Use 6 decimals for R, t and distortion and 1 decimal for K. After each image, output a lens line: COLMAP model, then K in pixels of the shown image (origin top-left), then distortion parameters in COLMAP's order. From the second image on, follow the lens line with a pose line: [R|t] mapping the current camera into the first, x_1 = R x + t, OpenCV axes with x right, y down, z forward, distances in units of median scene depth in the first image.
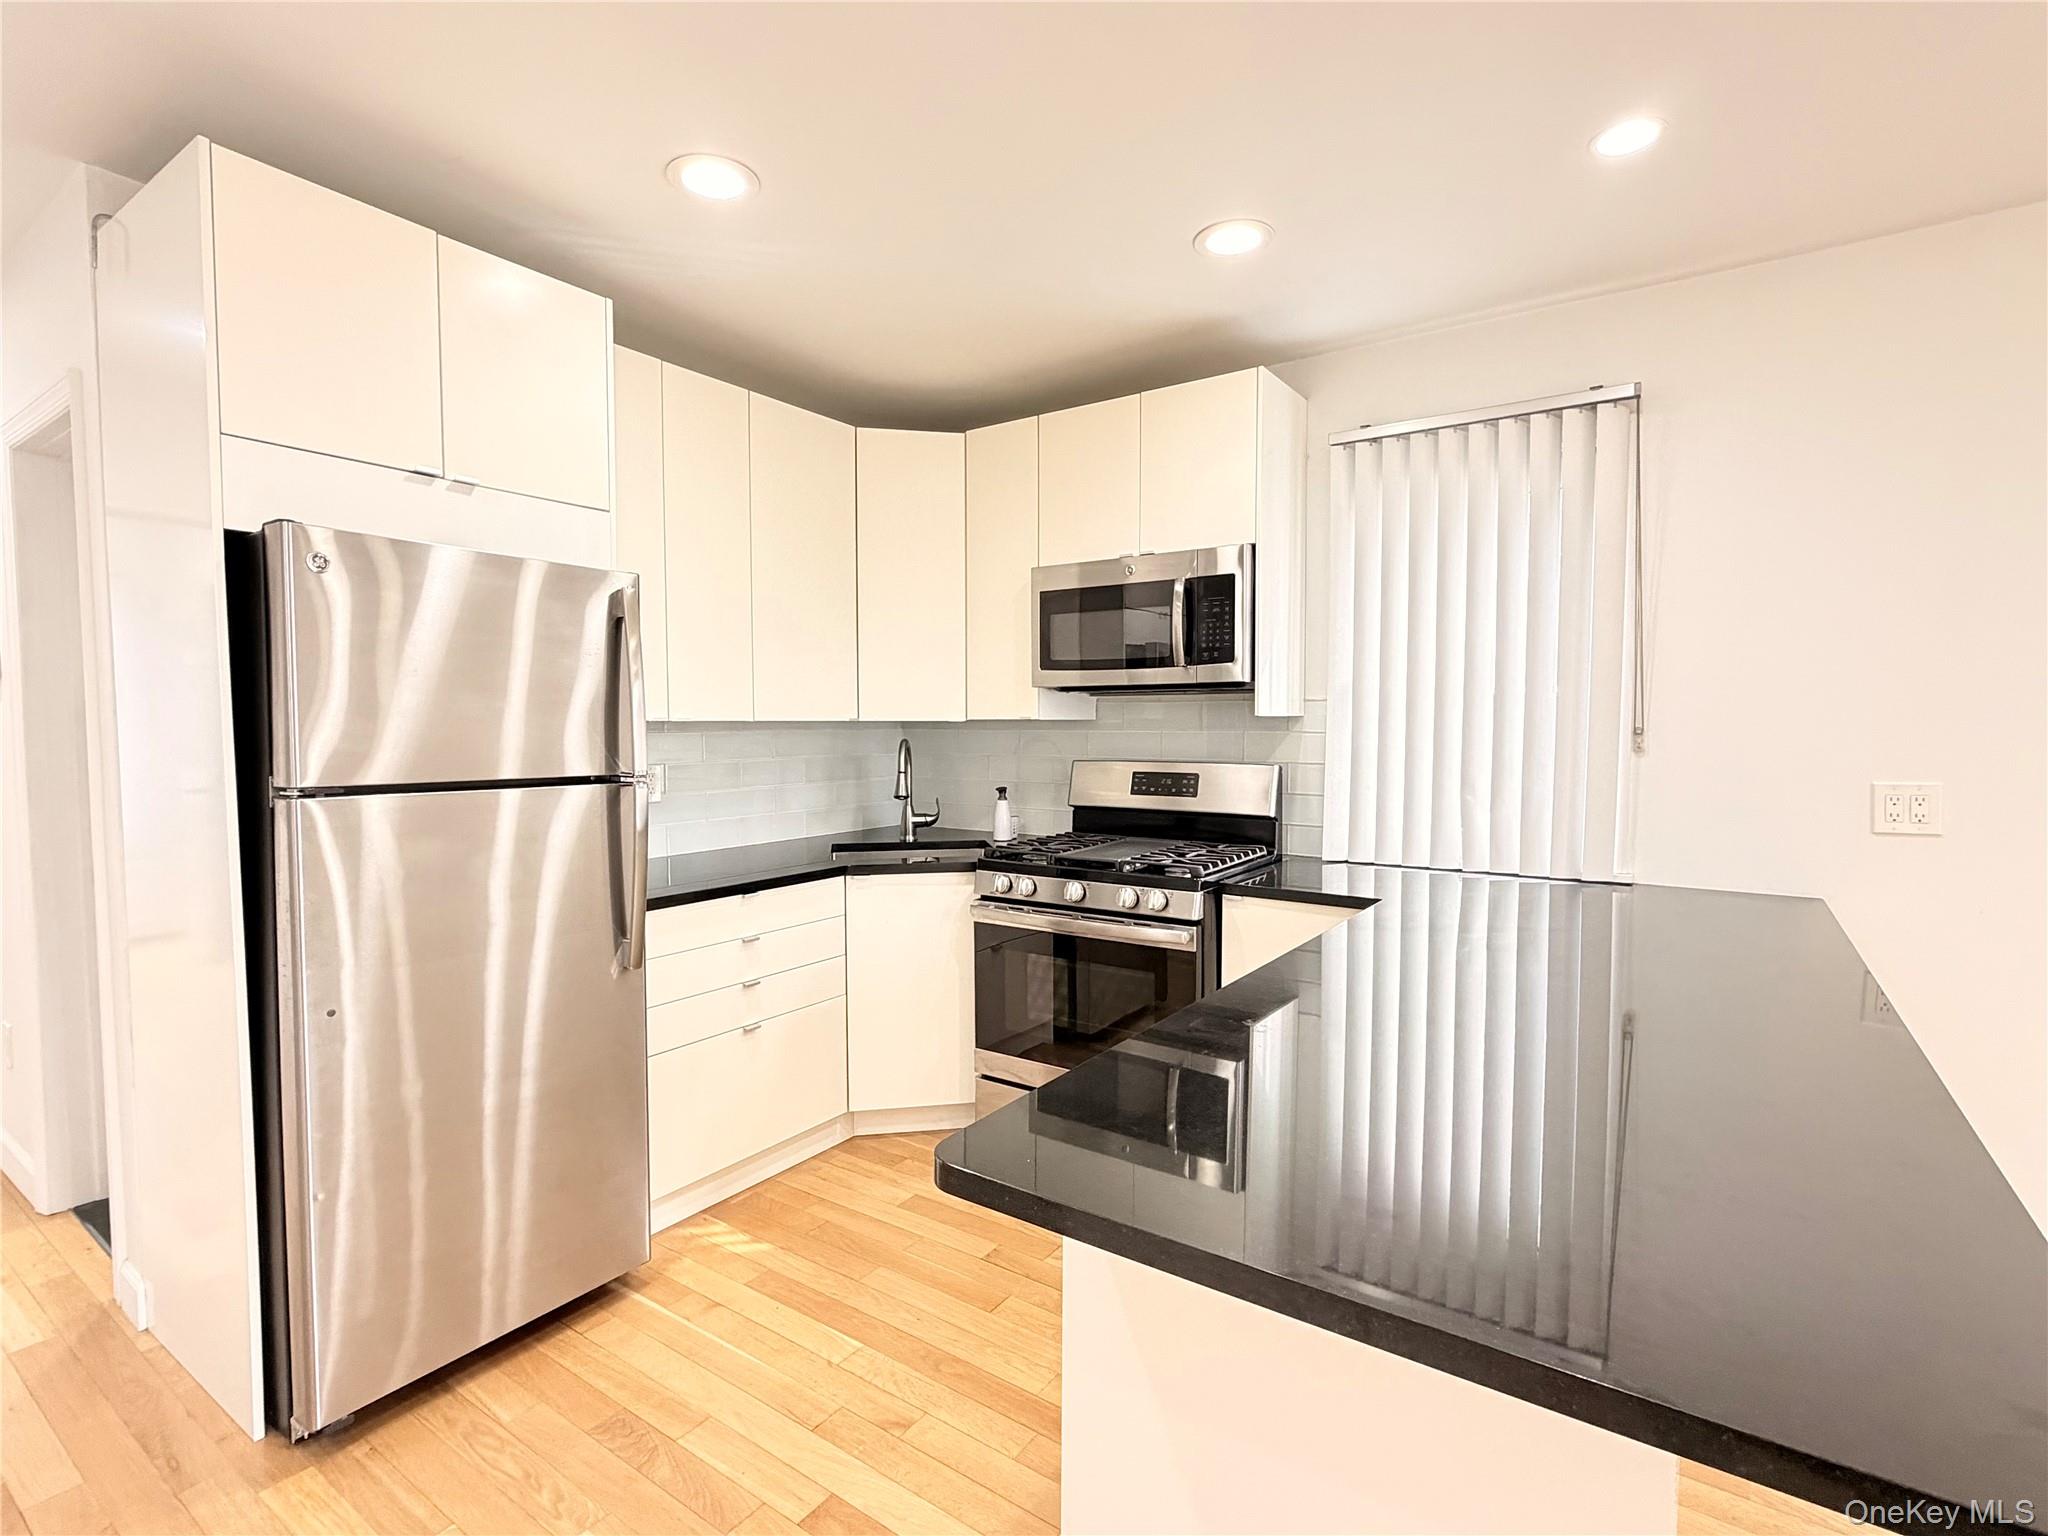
lens RADIAL K [[1024.2, 0, 1024.0], [0, 1024.2, 768.0], [0, 0, 1]] dist [-0.003266, -0.002490]
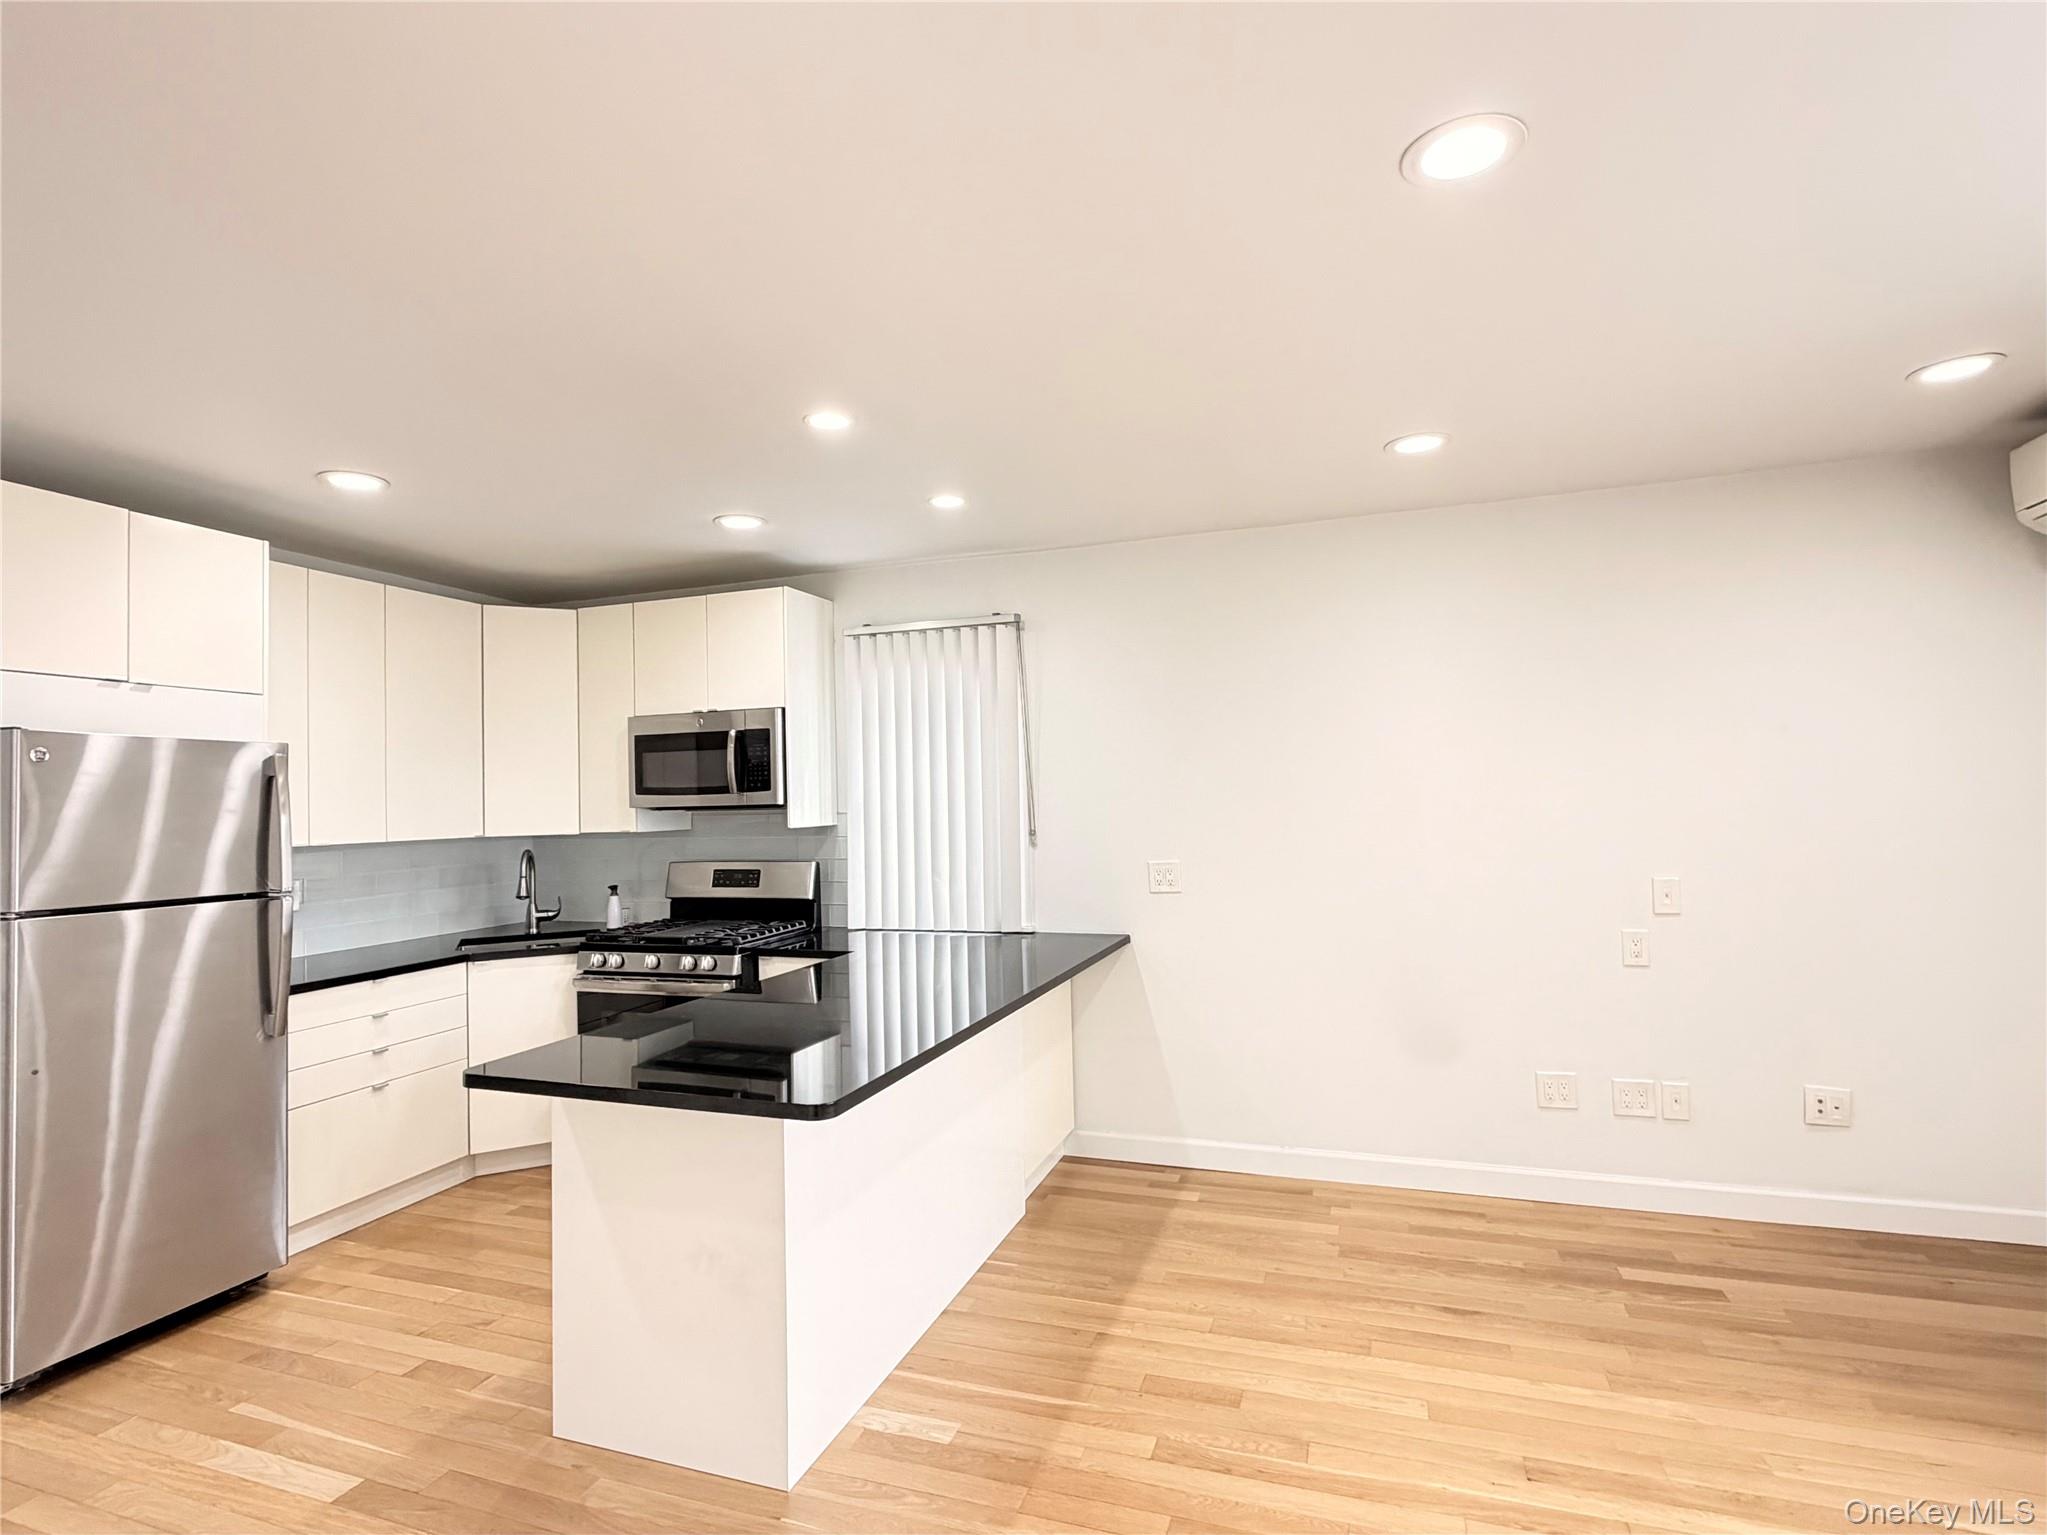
lens RADIAL K [[1023.7, 0, 1023.5], [0, 1023.7, 767.5], [0, 0, 1]] dist [-0.003266, -0.002490]
pose [[0.959908, -0.012131, 0.280054, 0.139658], [0.035291, 0.996344, -0.077807, -0.012361], [-0.278086, 0.084571, 0.956826, -0.436202]]
